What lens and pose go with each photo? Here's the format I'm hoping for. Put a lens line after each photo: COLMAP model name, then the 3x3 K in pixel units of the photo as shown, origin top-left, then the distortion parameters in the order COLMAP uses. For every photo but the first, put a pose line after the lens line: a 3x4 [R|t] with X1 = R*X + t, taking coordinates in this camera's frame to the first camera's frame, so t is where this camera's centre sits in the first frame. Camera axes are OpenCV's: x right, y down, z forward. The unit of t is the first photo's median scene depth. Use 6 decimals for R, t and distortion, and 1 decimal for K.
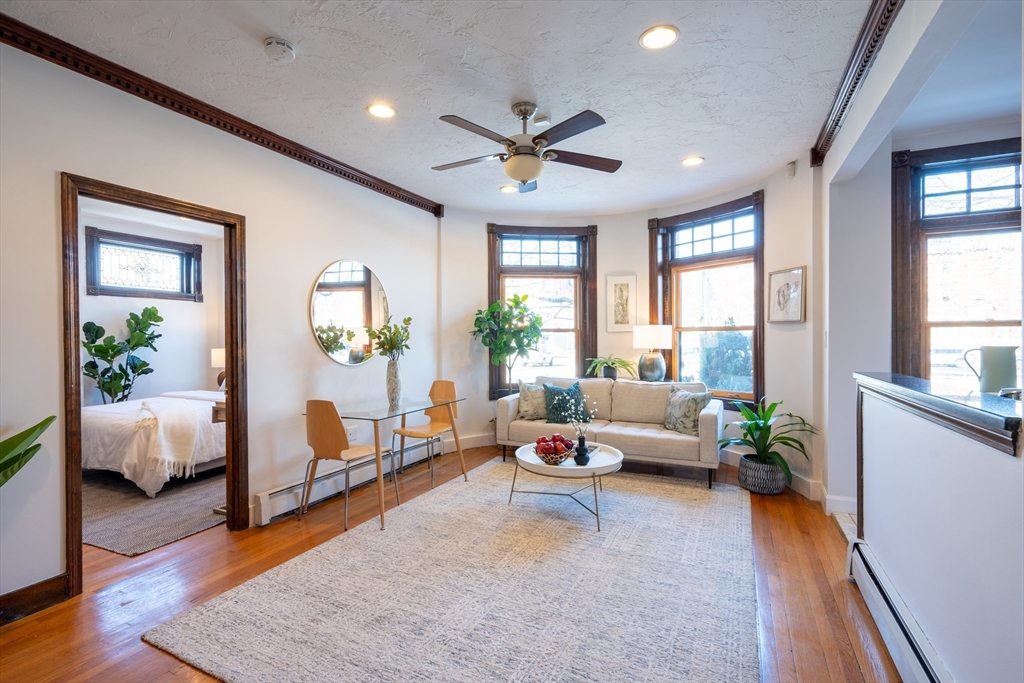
lens RADIAL K [[466.3, 0, 509.7], [0, 466.3, 341.2], [0, 0, 1]] dist [-0.006828, 0.003740]
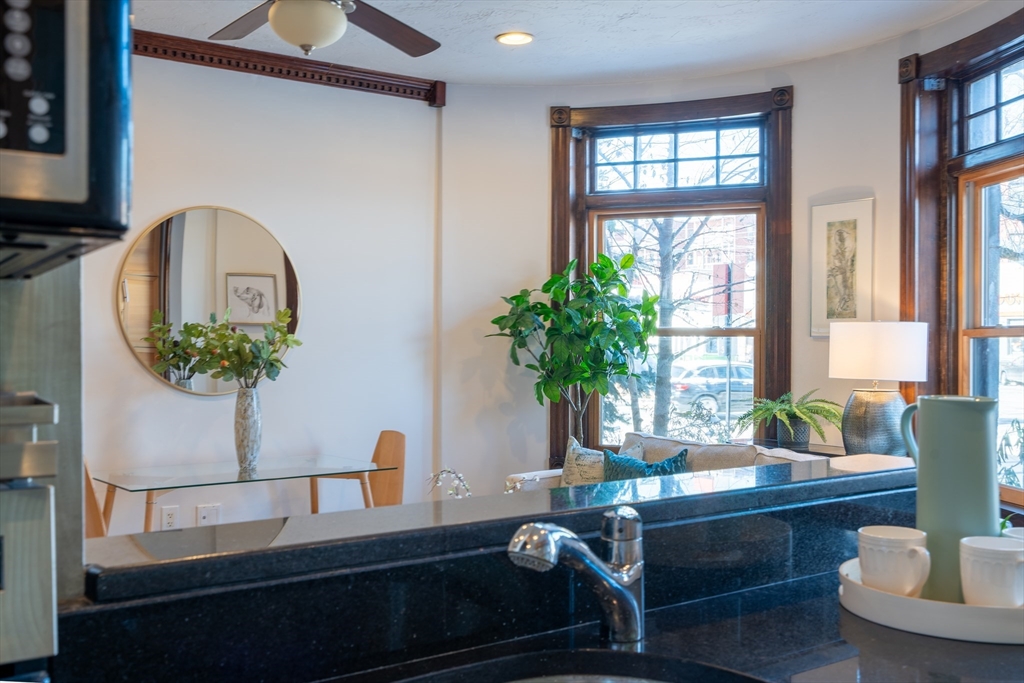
lens RADIAL K [[1021.3, 0, 495.7], [0, 1021.3, 339.9], [0, 0, 1]] dist [-0.011827, 0.000000]
pose [[0.881835, 0.008776, -0.471476, 0.473540], [-0.012430, 0.999912, -0.004636, -0.011054], [0.471393, 0.009949, 0.881867, 0.067430]]
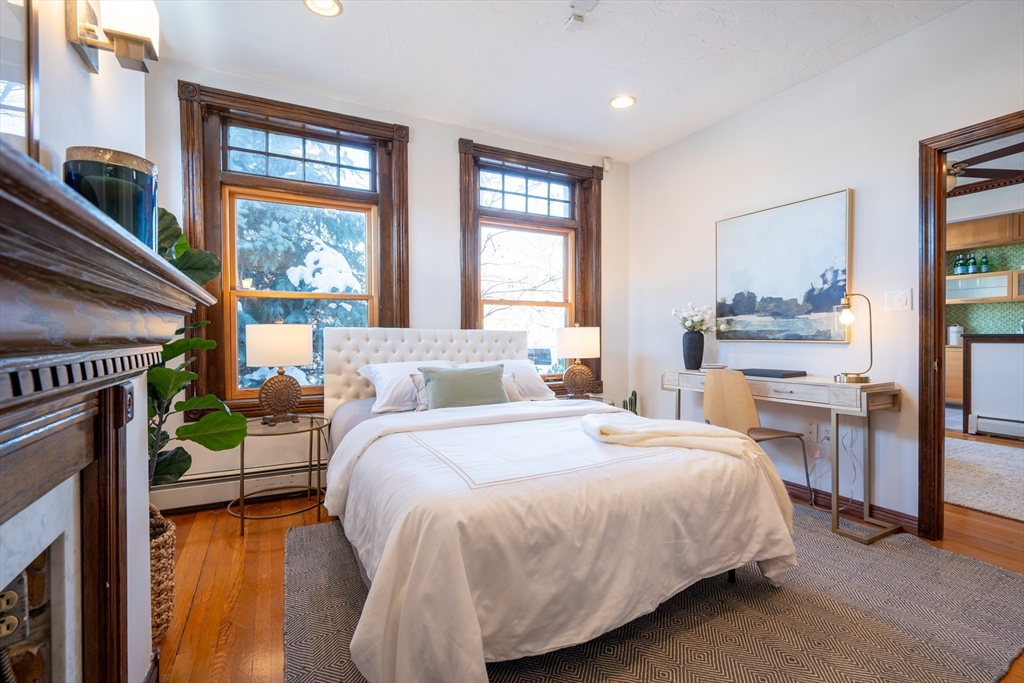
lens RADIAL K [[466.3, 0, 501.4], [0, 466.3, 338.5], [0, 0, 1]] dist [-0.006828, 0.003740]
pose [[0.602016, -0.003166, 0.798478, -0.706293], [0.002921, 0.999994, 0.001763, 0.043579], [-0.798479, 0.001271, 0.602021, 0.690880]]
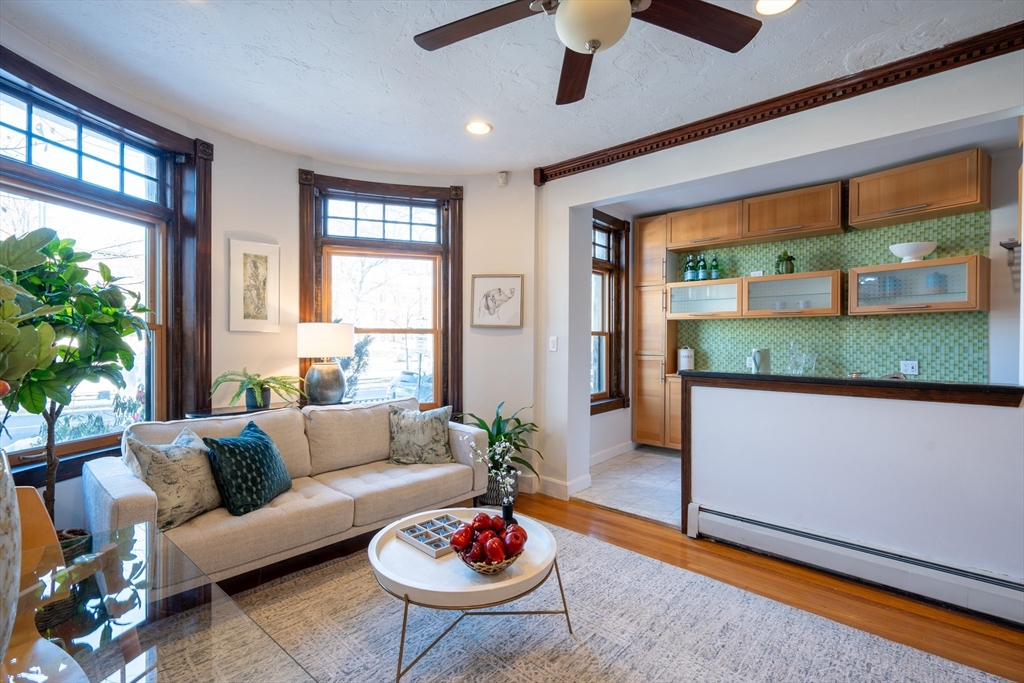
lens RADIAL K [[466.3, 0, 512.7], [0, 466.3, 339.5], [0, 0, 1]] dist [-0.006828, 0.003740]
pose [[0.271057, 0.008439, 0.962526, -0.315788], [0.002252, 0.999953, -0.009402, -0.003583], [-0.962561, 0.004716, 0.271025, 0.598562]]
